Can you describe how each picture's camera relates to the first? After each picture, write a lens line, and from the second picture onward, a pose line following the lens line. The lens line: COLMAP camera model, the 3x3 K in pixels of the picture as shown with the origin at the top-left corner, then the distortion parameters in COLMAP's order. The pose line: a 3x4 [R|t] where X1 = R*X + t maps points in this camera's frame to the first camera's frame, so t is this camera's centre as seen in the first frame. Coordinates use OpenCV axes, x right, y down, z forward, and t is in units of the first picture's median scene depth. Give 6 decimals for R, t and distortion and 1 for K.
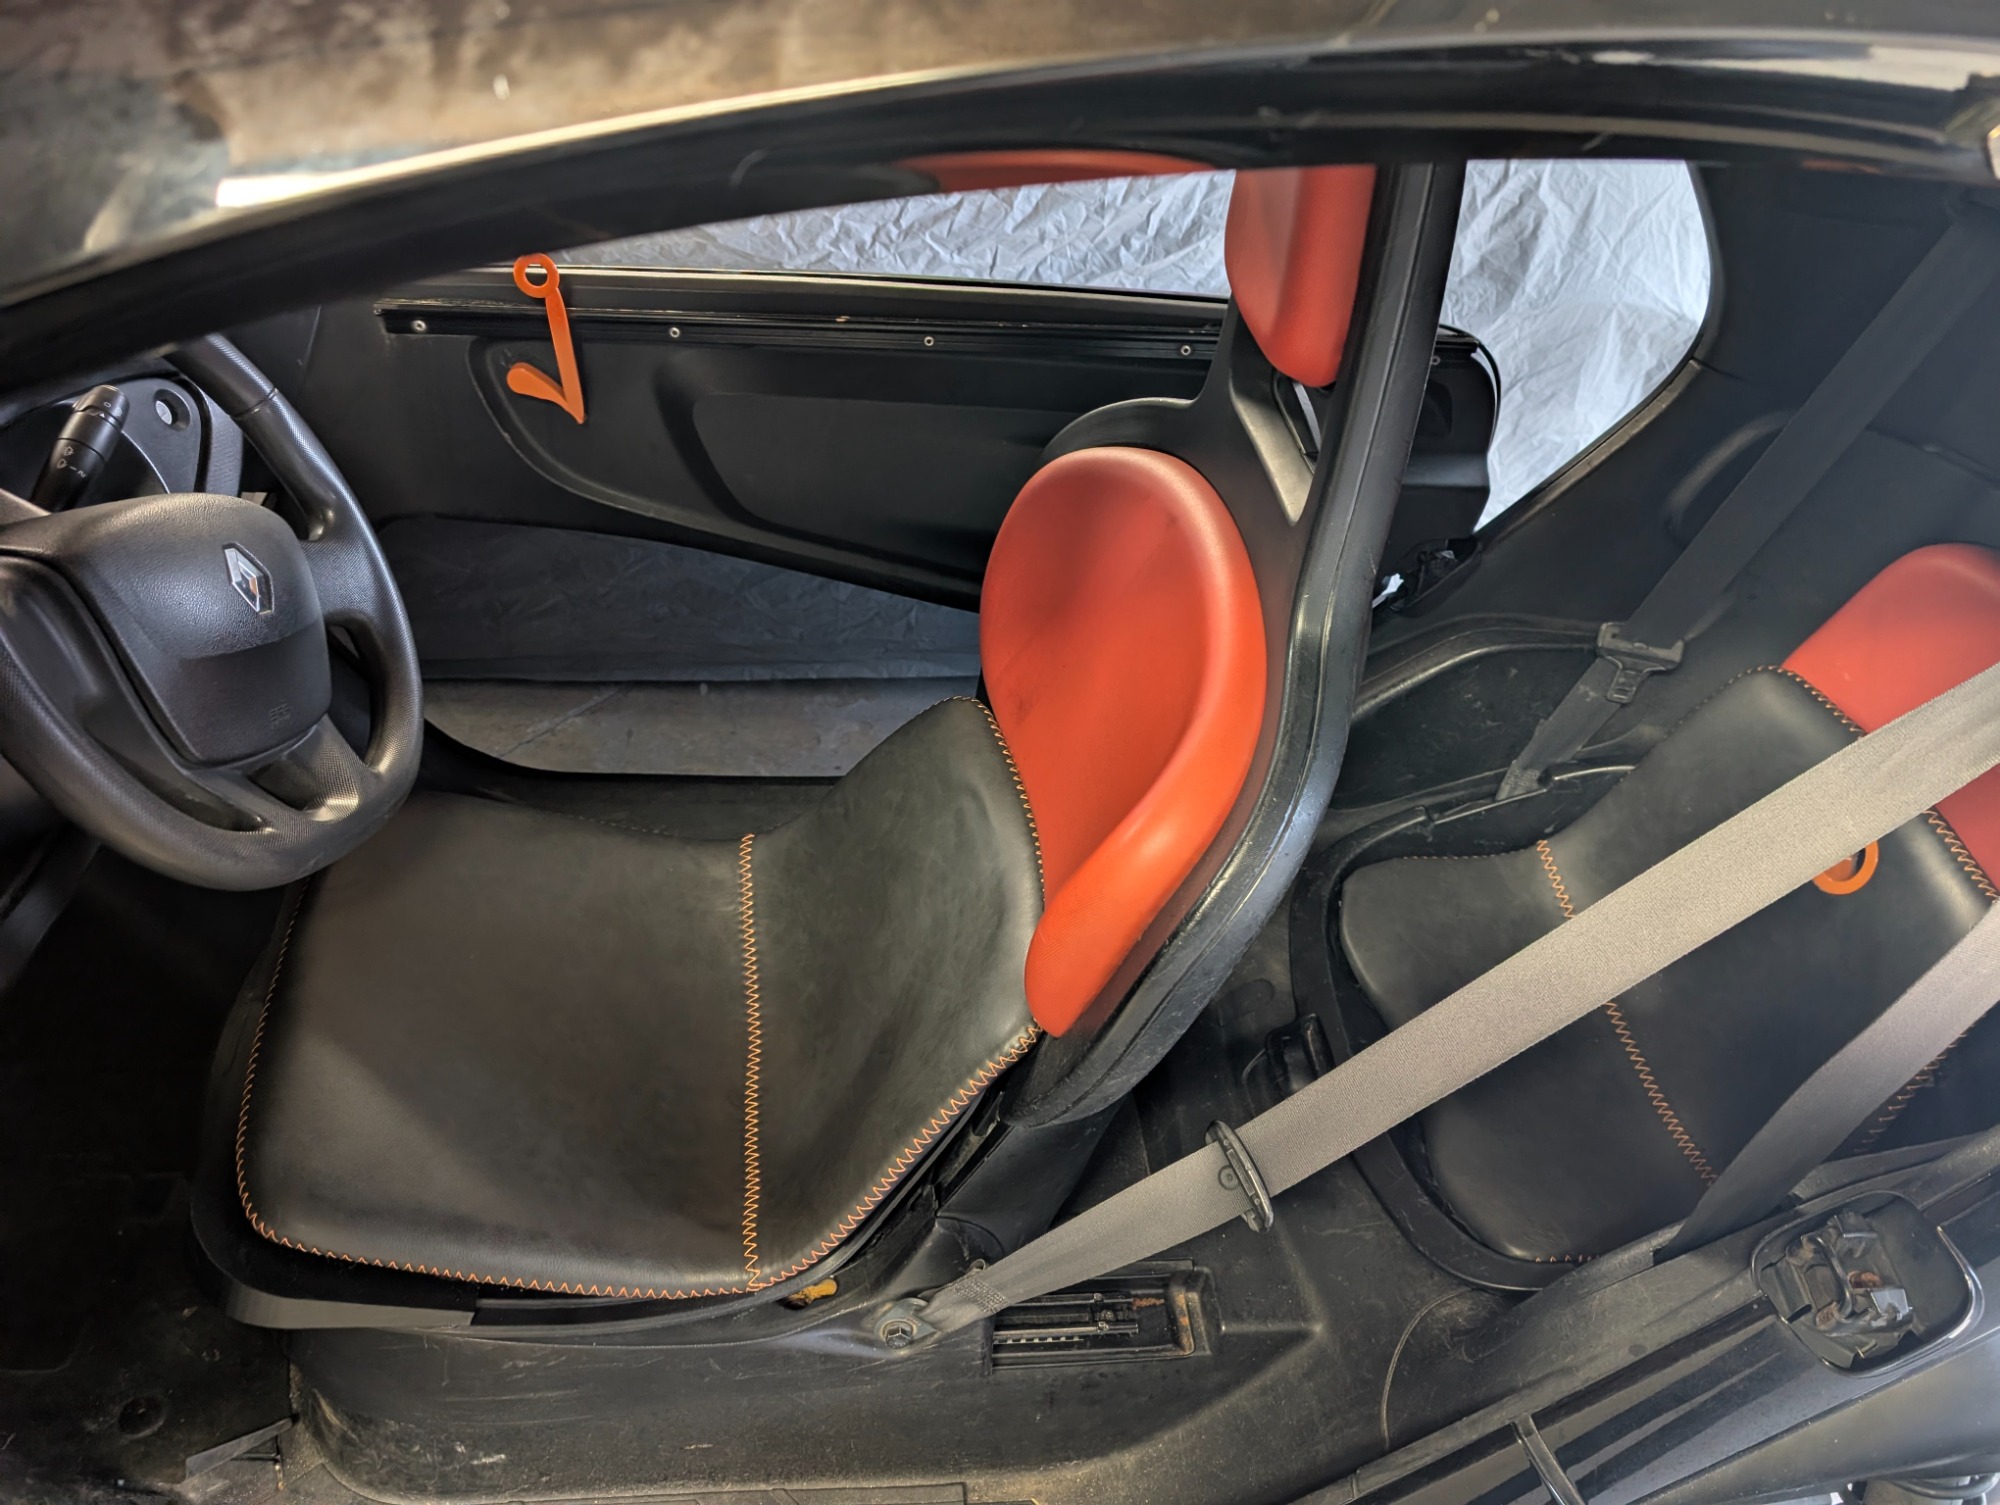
lens RADIAL K [[1400.6, 0, 997.0], [0, 1400.6, 740.1], [0, 0, 1]] dist [0.000175, -0.004779]
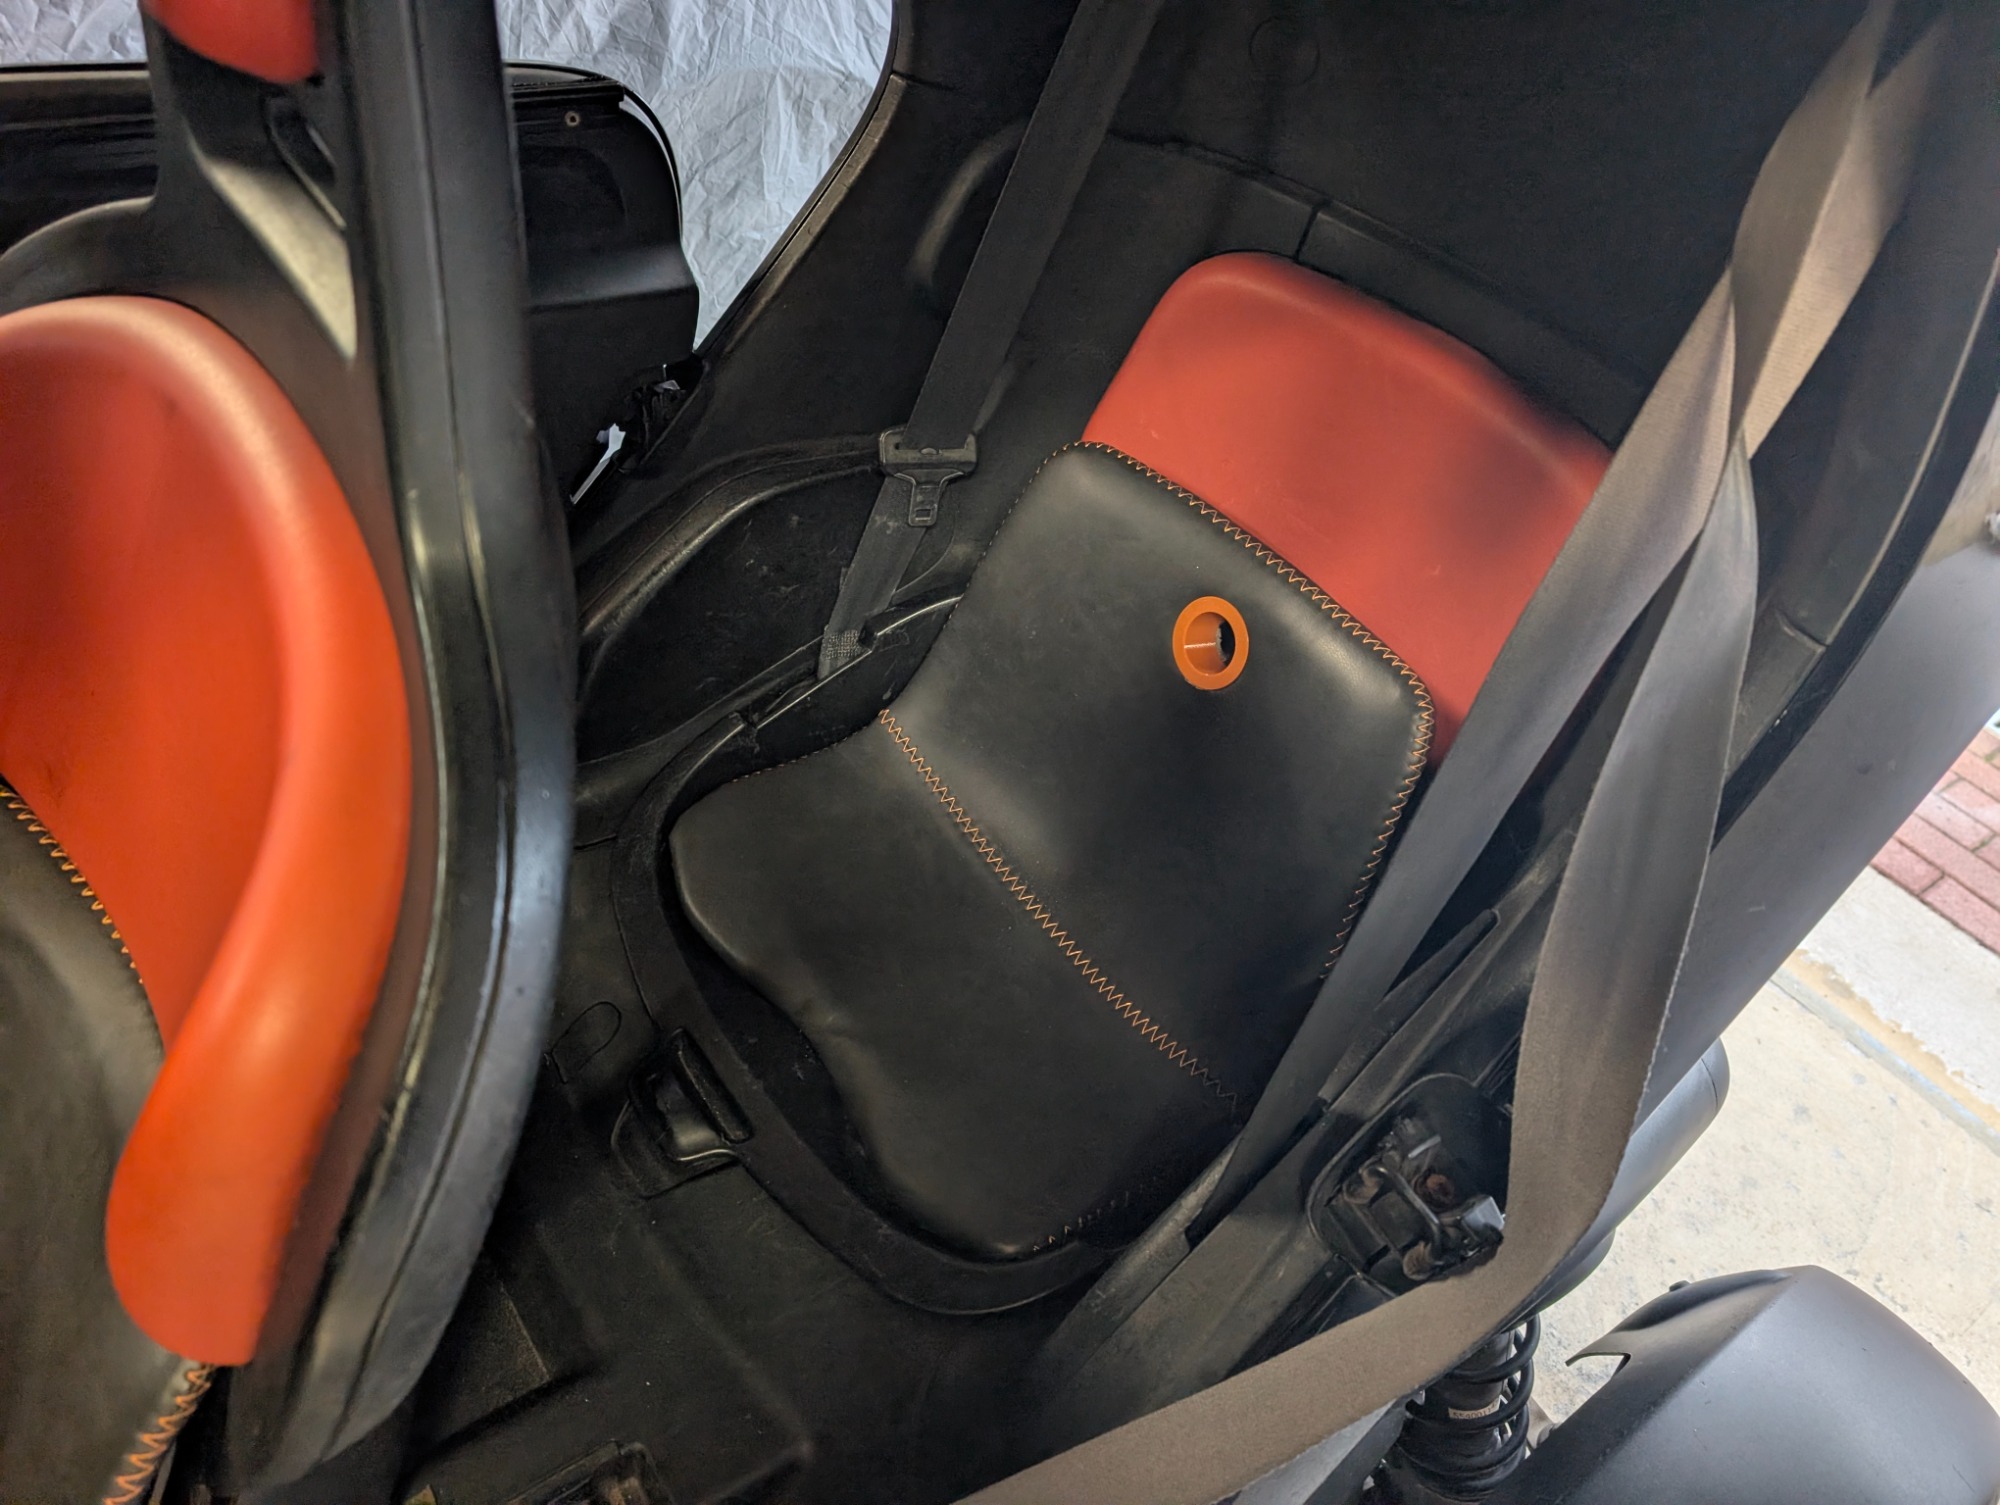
lens RADIAL K [[1516.4, 0, 1000.0], [0, 1516.4, 752.5], [0, 0, 1]] dist [0.064966, -0.115918]
pose [[0.854232, -0.298069, 0.425960, 0.065372], [0.260710, 0.954458, 0.145055, -0.017344], [-0.449798, -0.012859, 0.893038, 0.186231]]
